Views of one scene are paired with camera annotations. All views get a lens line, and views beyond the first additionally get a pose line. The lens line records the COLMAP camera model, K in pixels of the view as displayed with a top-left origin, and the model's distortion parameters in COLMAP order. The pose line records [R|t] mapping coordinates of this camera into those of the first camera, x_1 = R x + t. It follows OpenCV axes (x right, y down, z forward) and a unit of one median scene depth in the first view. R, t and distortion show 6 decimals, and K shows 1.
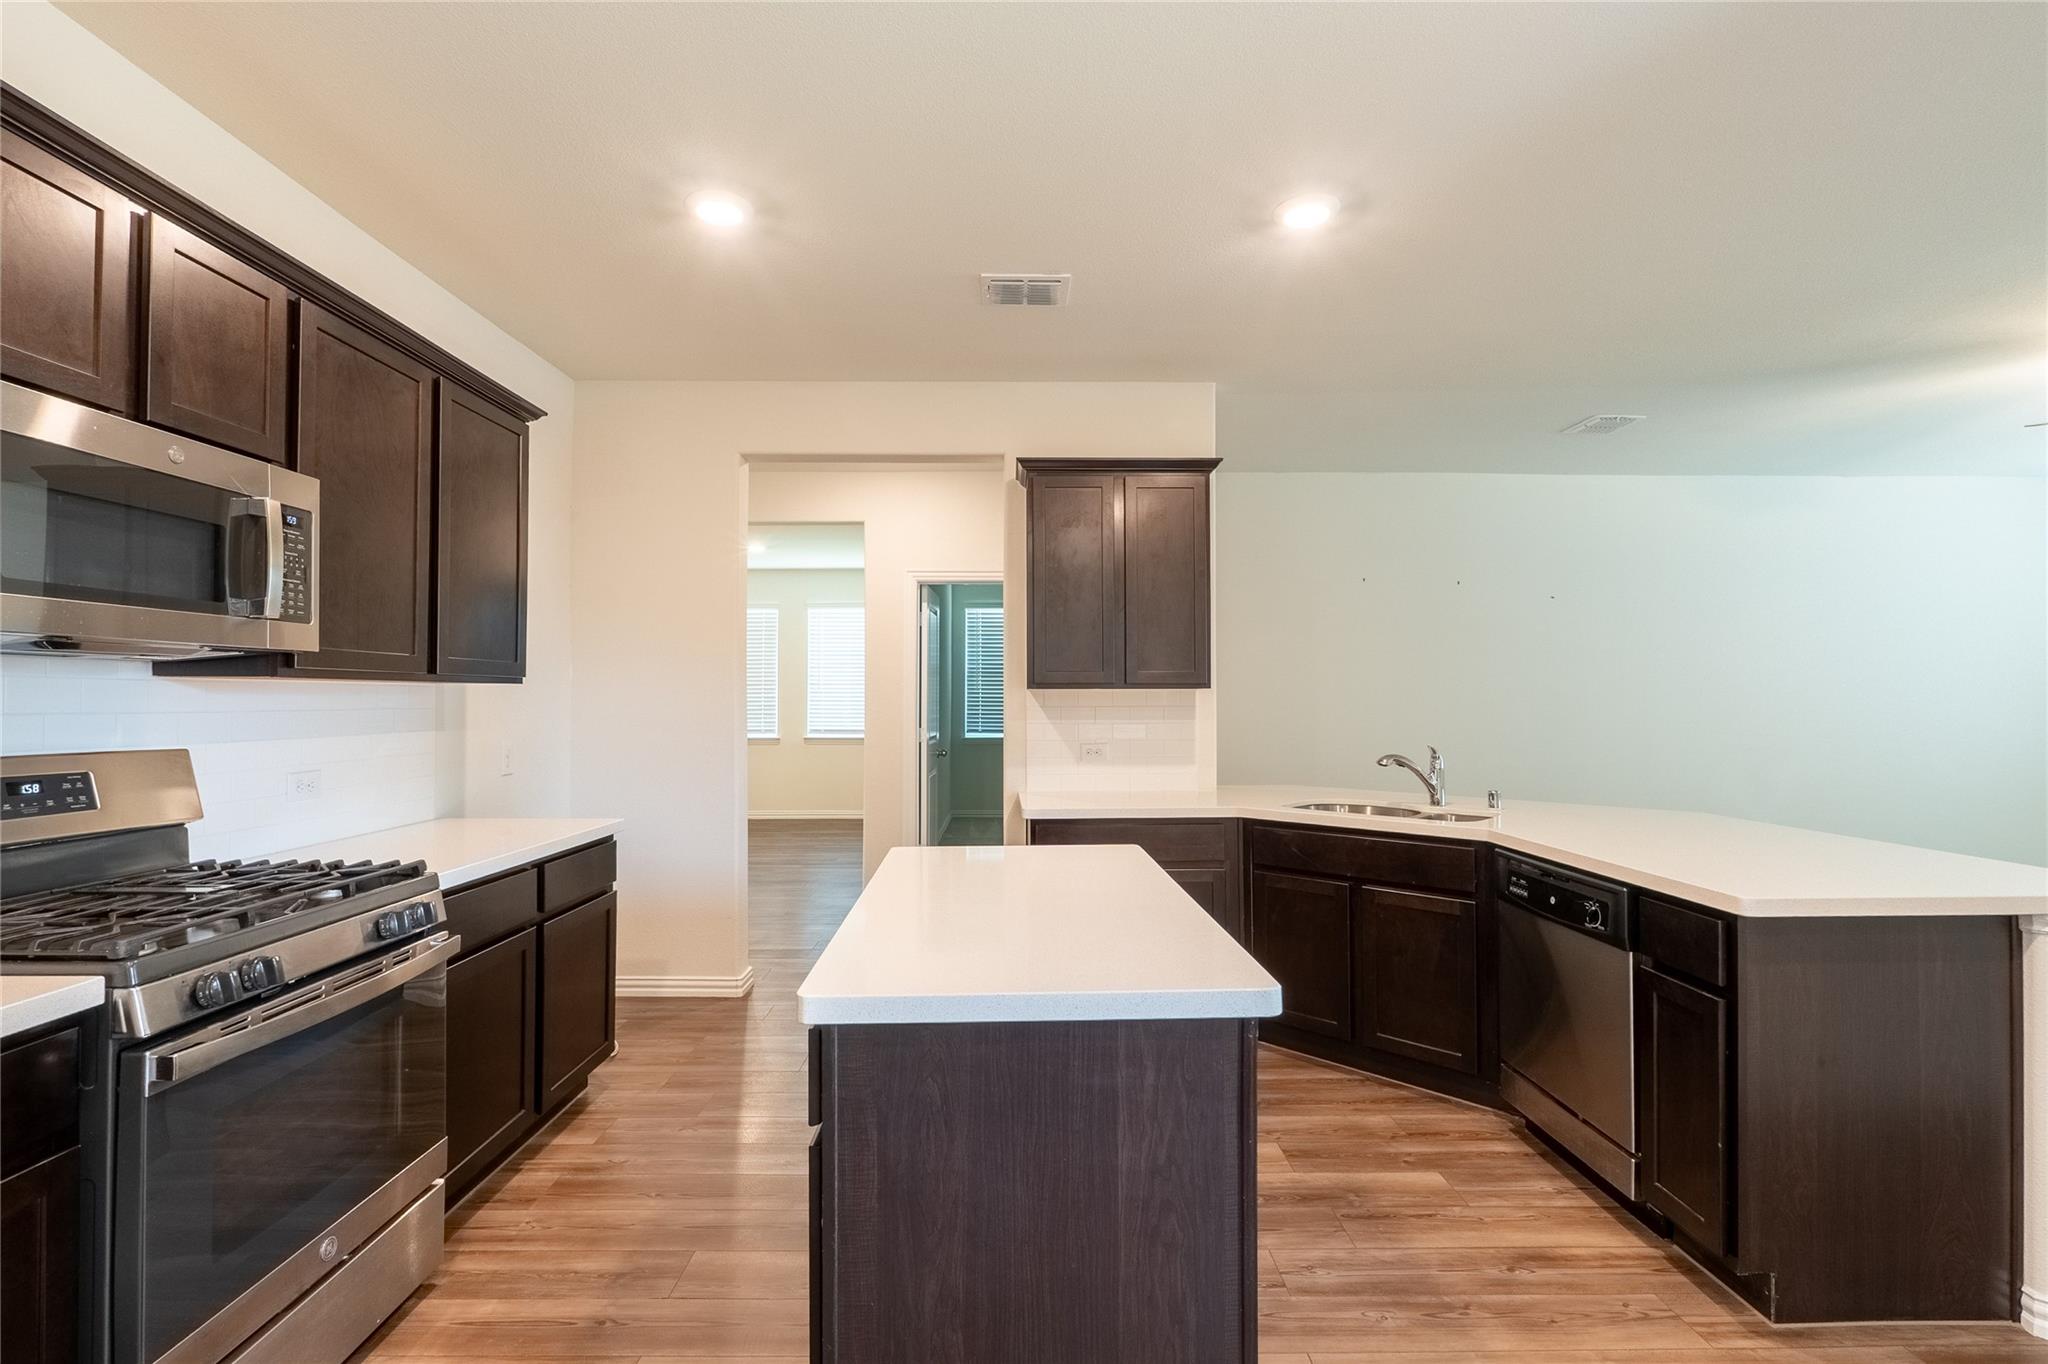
lens RADIAL K [[934.1, 0, 1018.5], [0, 934.1, 684.9], [0, 0, 1]] dist [-0.002862, -0.003181]
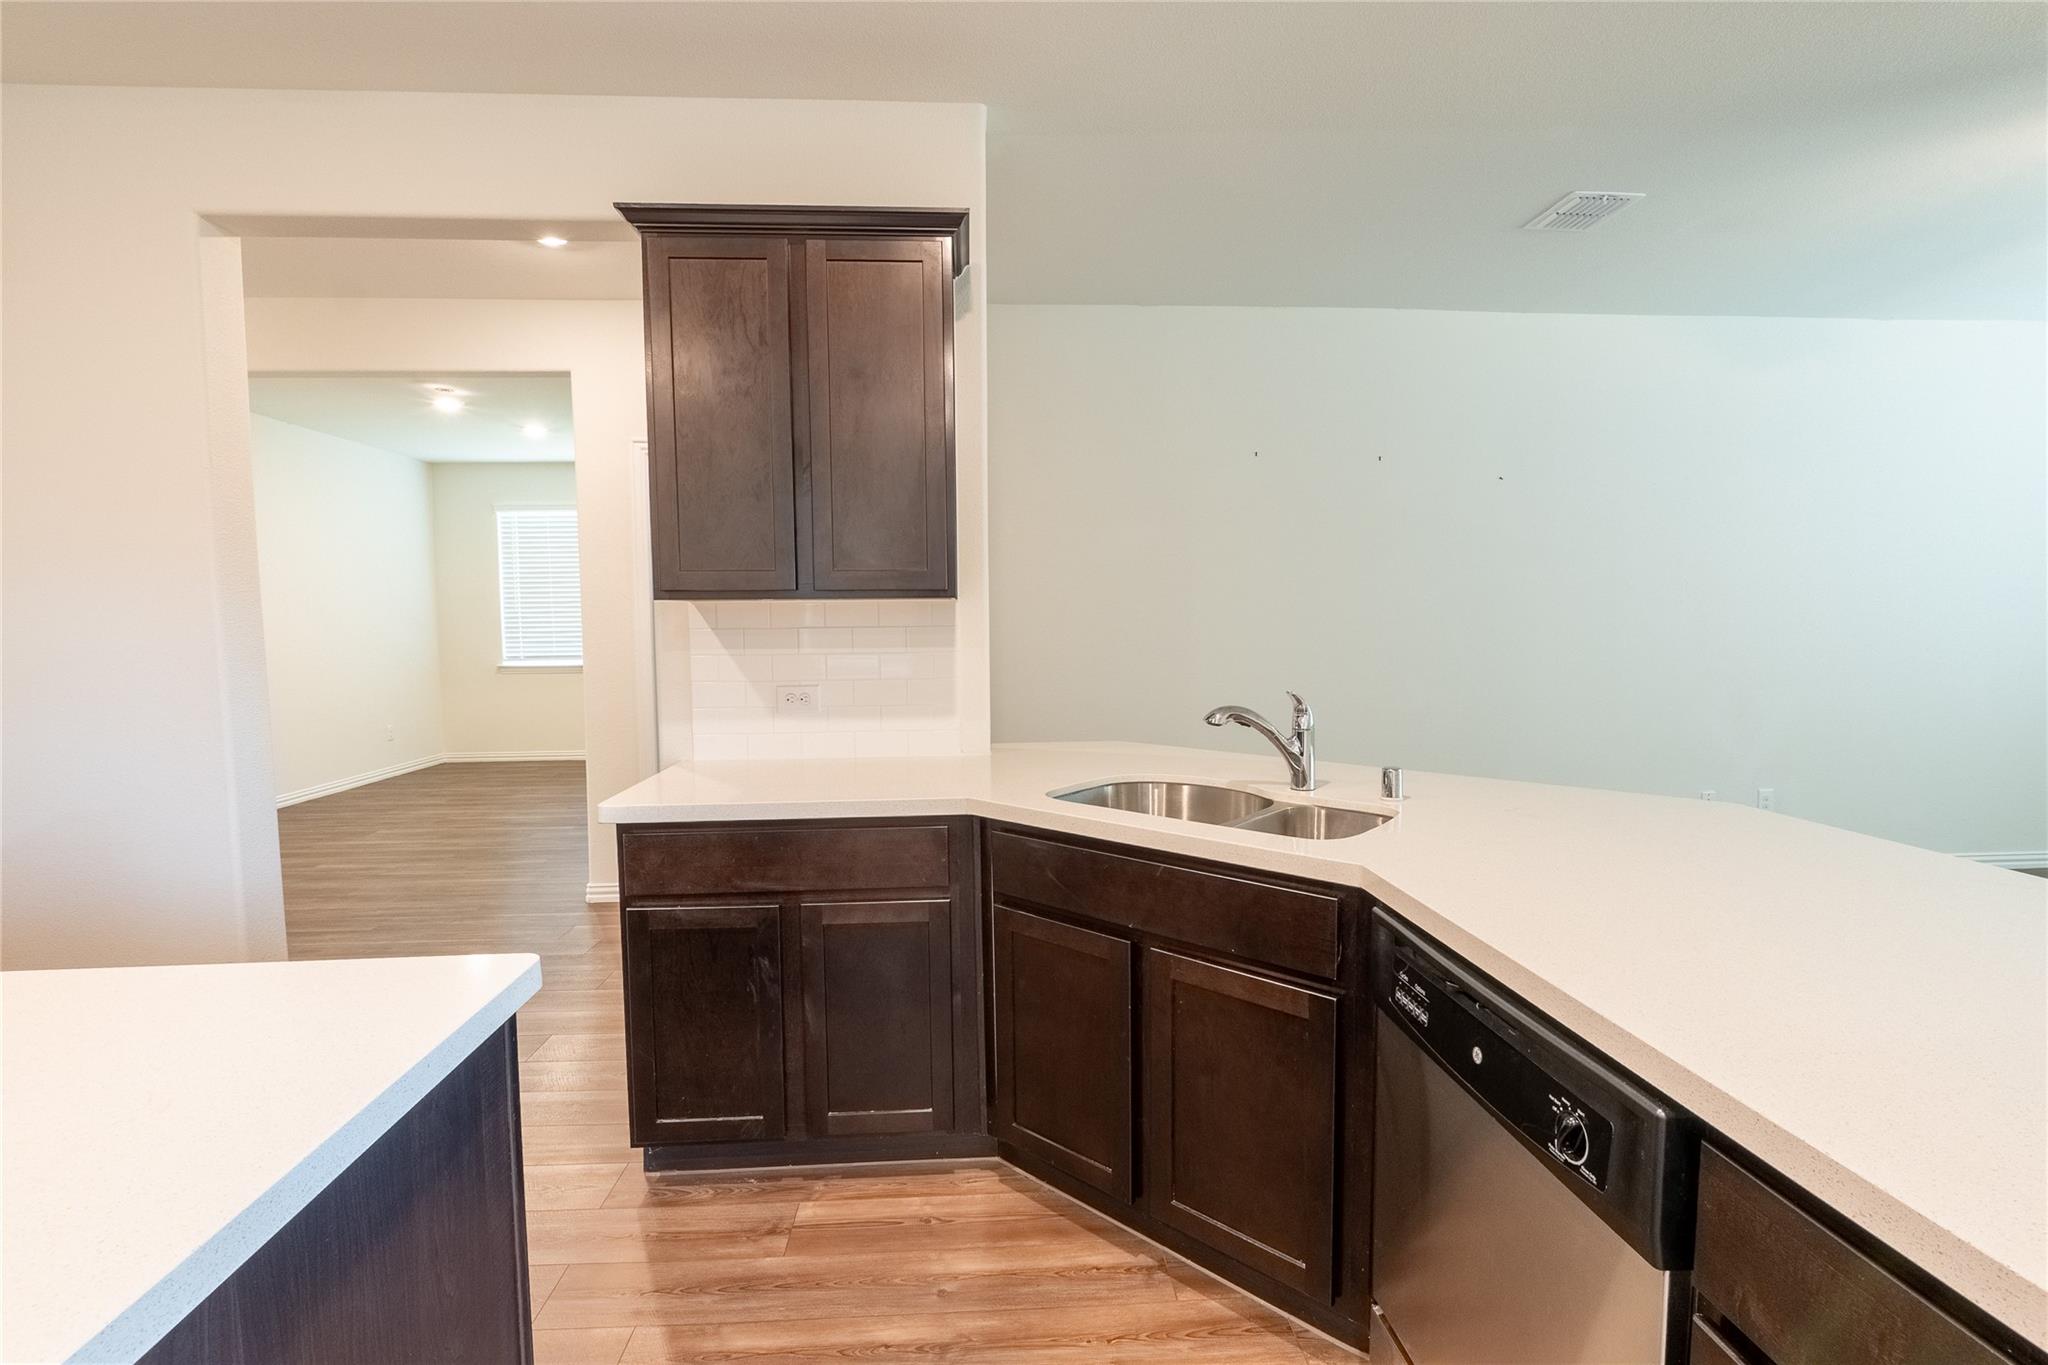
lens RADIAL K [[928.3, 0, 1024.0], [0, 928.3, 682.5], [0, 0, 1]] dist [-0.004560, -0.000748]
pose [[0.998711, -0.009481, 0.049856, 0.343716], [0.005149, 0.996255, 0.086316, 0.011027], [-0.050488, -0.085948, 0.995020, 0.599186]]
